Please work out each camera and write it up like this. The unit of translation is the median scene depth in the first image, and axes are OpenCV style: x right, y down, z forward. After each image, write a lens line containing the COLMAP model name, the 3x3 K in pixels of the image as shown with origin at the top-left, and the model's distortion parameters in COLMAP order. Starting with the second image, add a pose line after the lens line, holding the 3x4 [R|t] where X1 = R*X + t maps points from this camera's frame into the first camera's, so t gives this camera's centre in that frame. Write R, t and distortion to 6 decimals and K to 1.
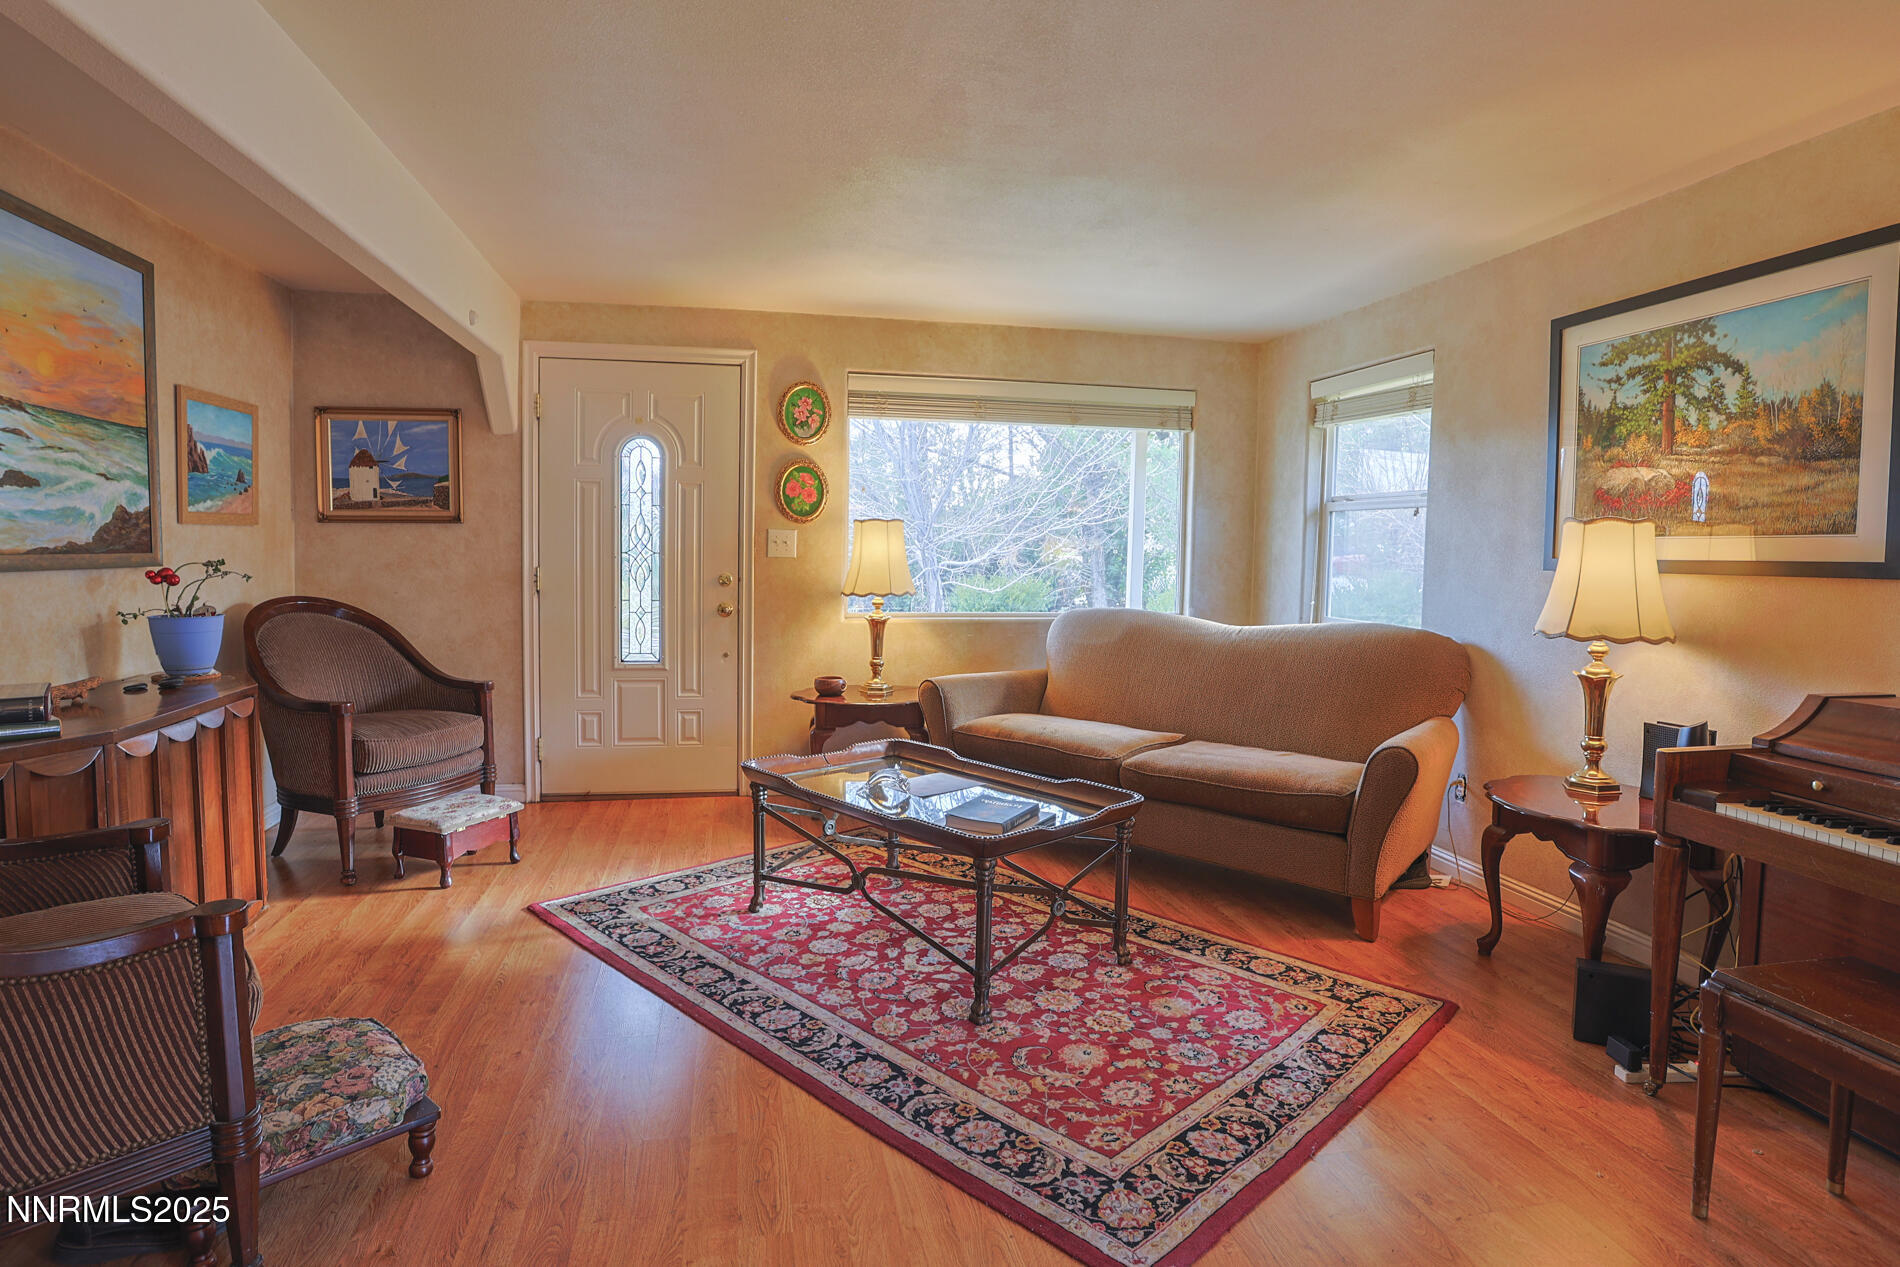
lens RADIAL K [[1035.2, 0, 952.6], [0, 1035.2, 602.6], [0, 0, 1]] dist [-0.070638, 0.036031]
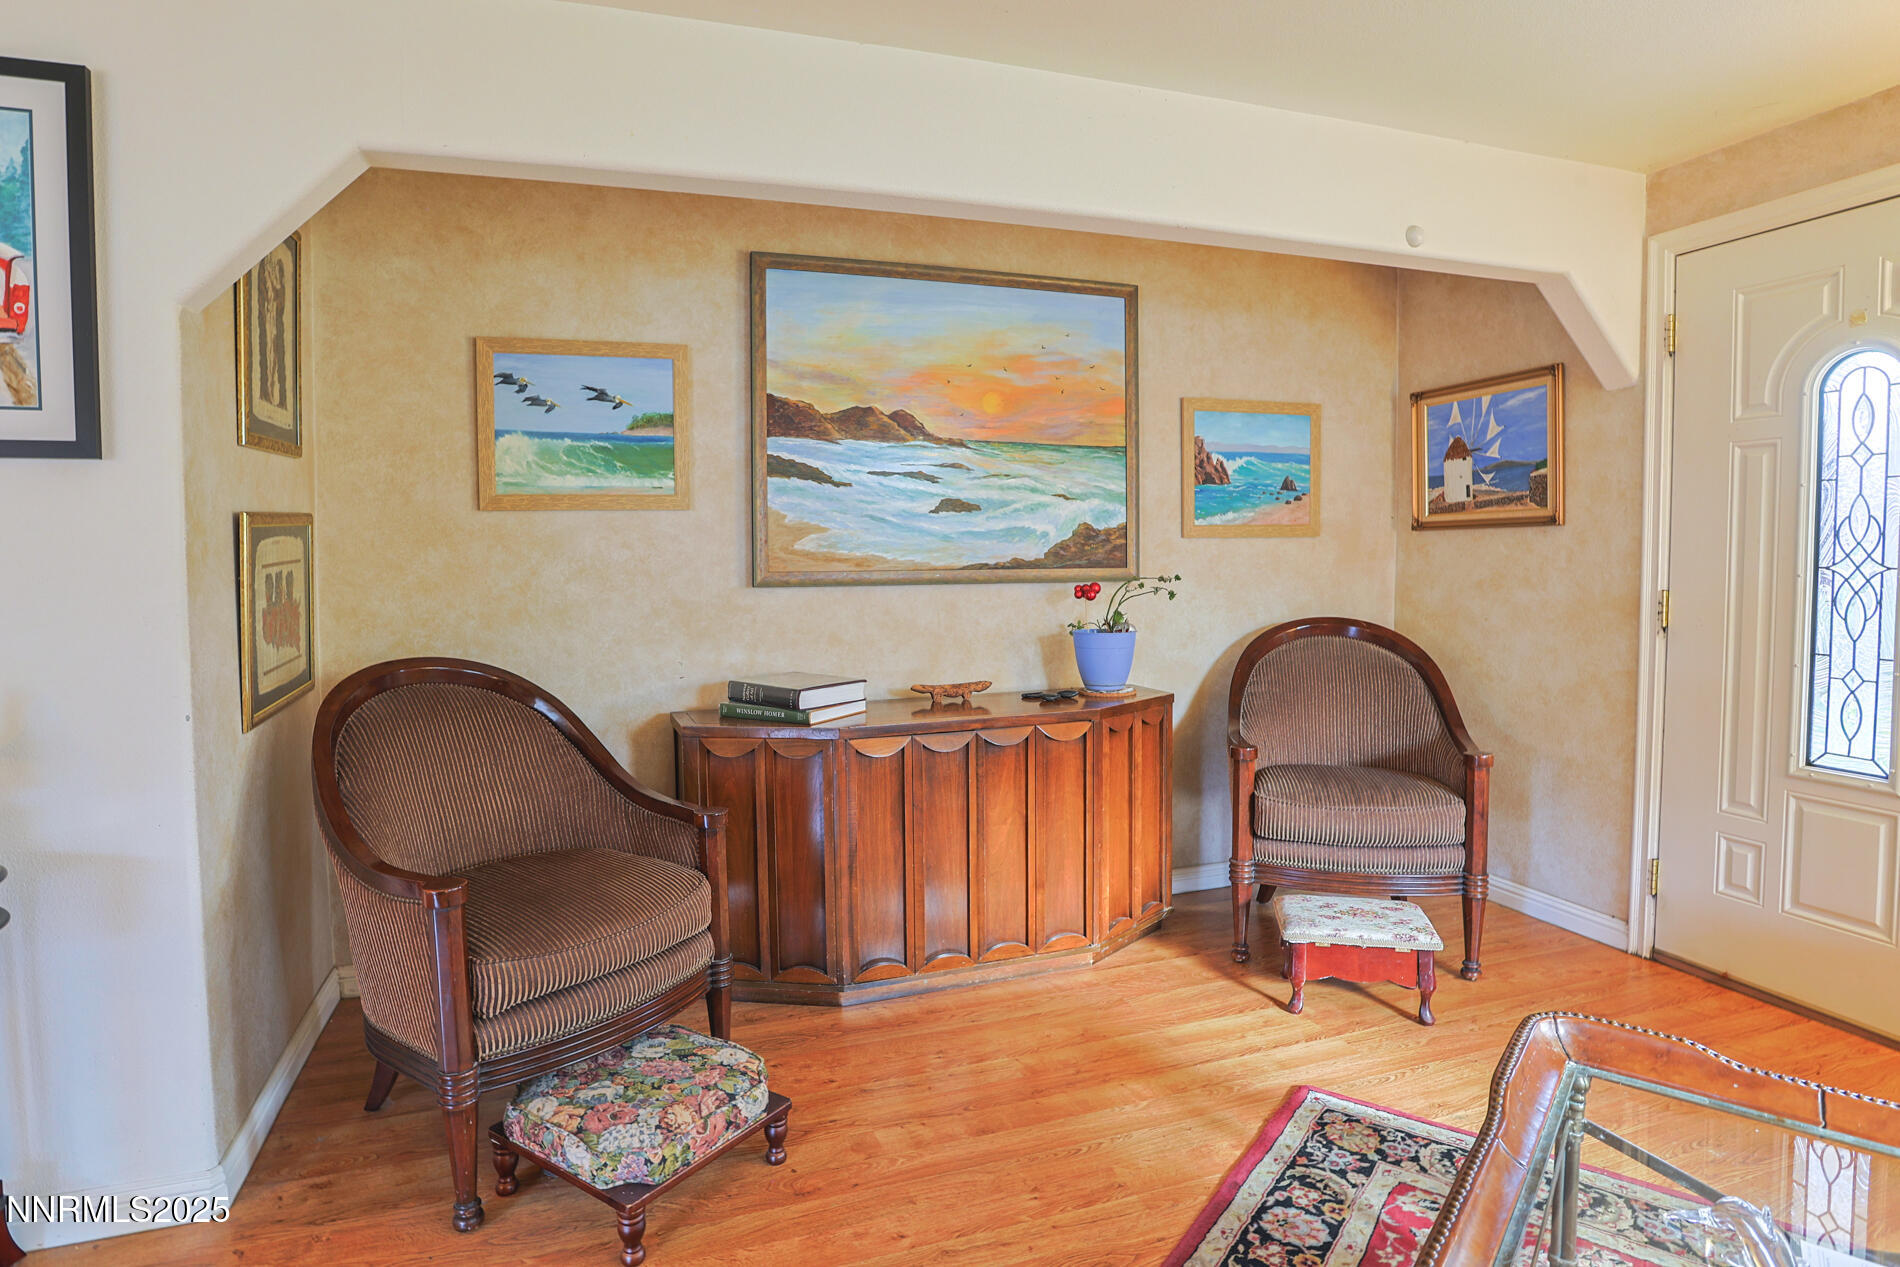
lens RADIAL K [[1035.2, 0, 952.6], [0, 1035.2, 602.6], [0, 0, 1]] dist [-0.070638, 0.036031]
pose [[0.116113, 0.033224, -0.992680, 0.205635], [-0.044977, 0.998591, 0.028160, -0.031913], [0.992217, 0.041378, 0.117444, 0.628535]]
